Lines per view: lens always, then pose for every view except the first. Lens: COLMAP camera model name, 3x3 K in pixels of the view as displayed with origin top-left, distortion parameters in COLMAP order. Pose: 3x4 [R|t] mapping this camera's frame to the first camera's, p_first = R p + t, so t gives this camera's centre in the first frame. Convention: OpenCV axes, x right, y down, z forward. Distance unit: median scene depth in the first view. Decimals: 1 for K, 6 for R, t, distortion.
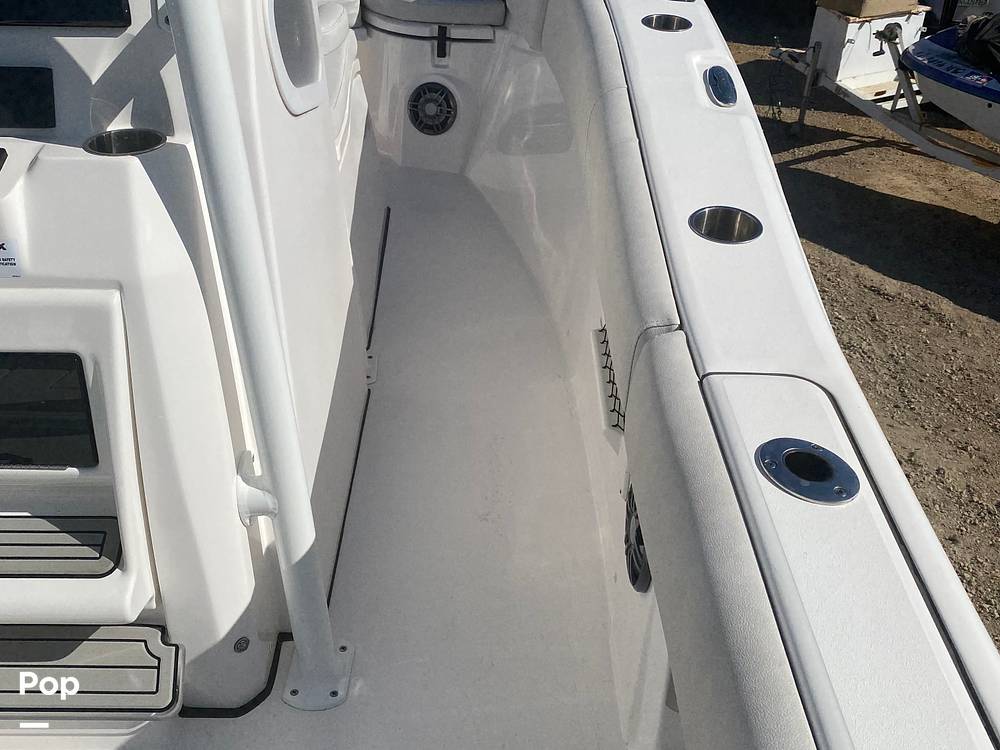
lens RADIAL K [[994.2, 0, 501.7], [0, 994.2, 378.0], [0, 0, 1]] dist [0.020125, 0.000000]
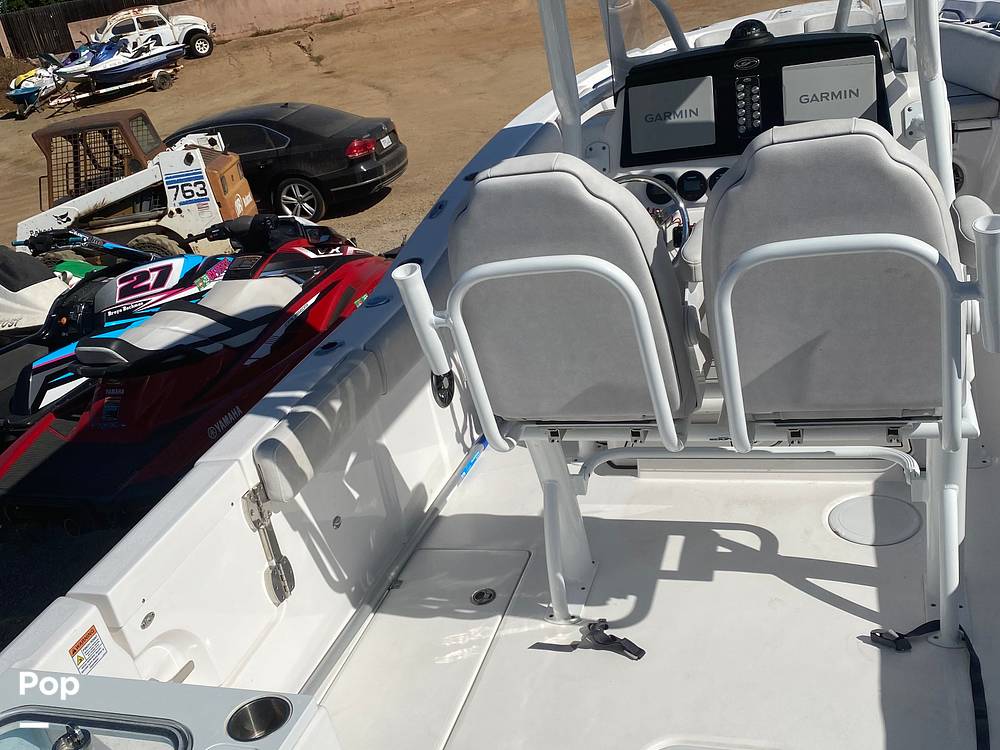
lens RADIAL K [[994.2, 0, 506.2], [0, 994.2, 370.7], [0, 0, 1]] dist [0.020125, 0.000000]
pose [[0.932474, -0.036554, -0.359382, -0.077619], [-0.004764, 0.993536, -0.113418, 0.088377], [0.361205, 0.107471, 0.926273, -0.276841]]
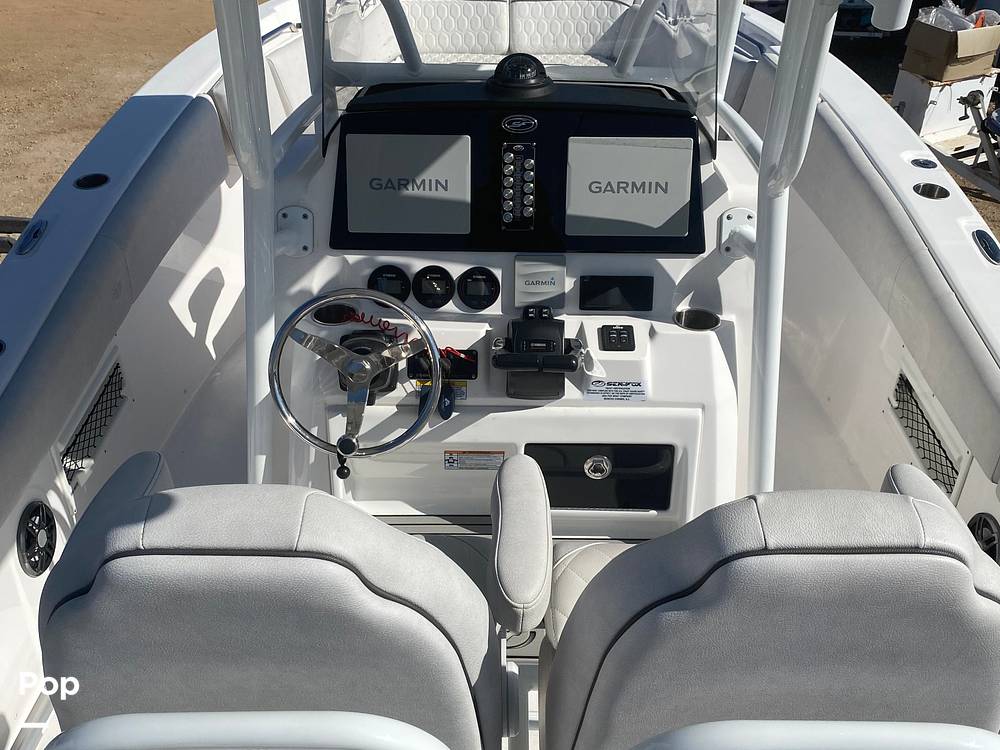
lens RADIAL K [[994.2, 0, 496.0], [0, 994.2, 371.0], [0, 0, 1]] dist [0.020125, 0.000000]
pose [[0.999913, 0.002367, -0.012956, -0.139327], [-0.002480, 0.999959, -0.008764, -0.026658], [0.012935, 0.008796, 0.999878, -0.139834]]
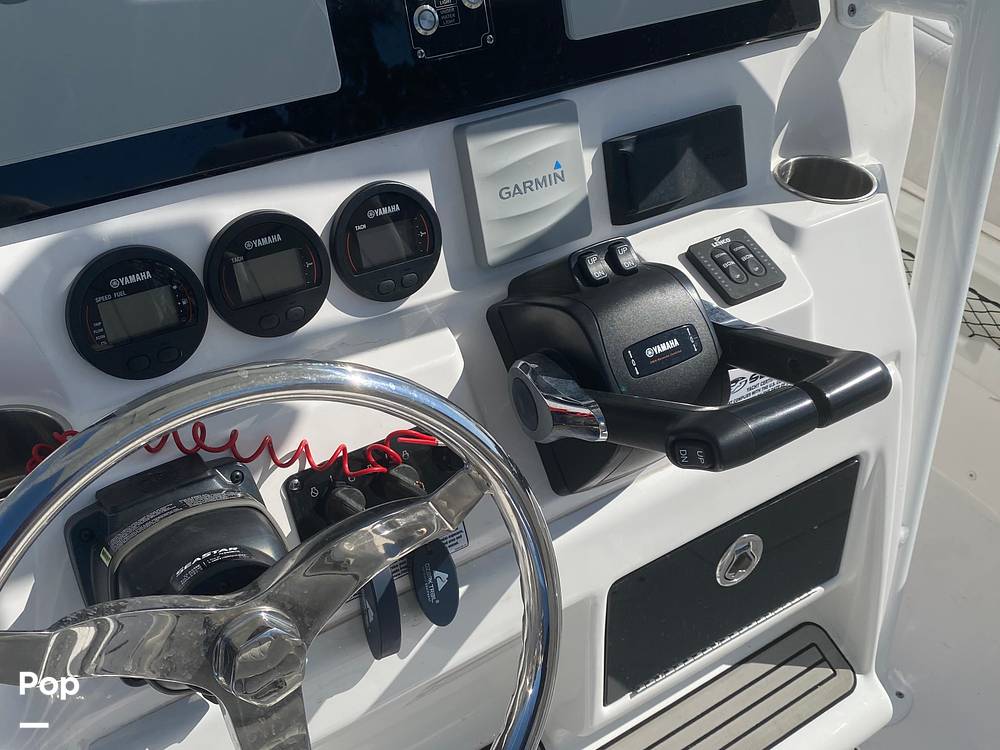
lens RADIAL K [[994.2, 0, 497.7], [0, 994.2, 378.0], [0, 0, 1]] dist [0.020125, 0.000000]
pose [[0.826647, -0.332375, 0.454073, -0.199519], [0.274566, 0.942588, 0.190109, -0.061882], [-0.491192, -0.032480, 0.870446, 0.088752]]
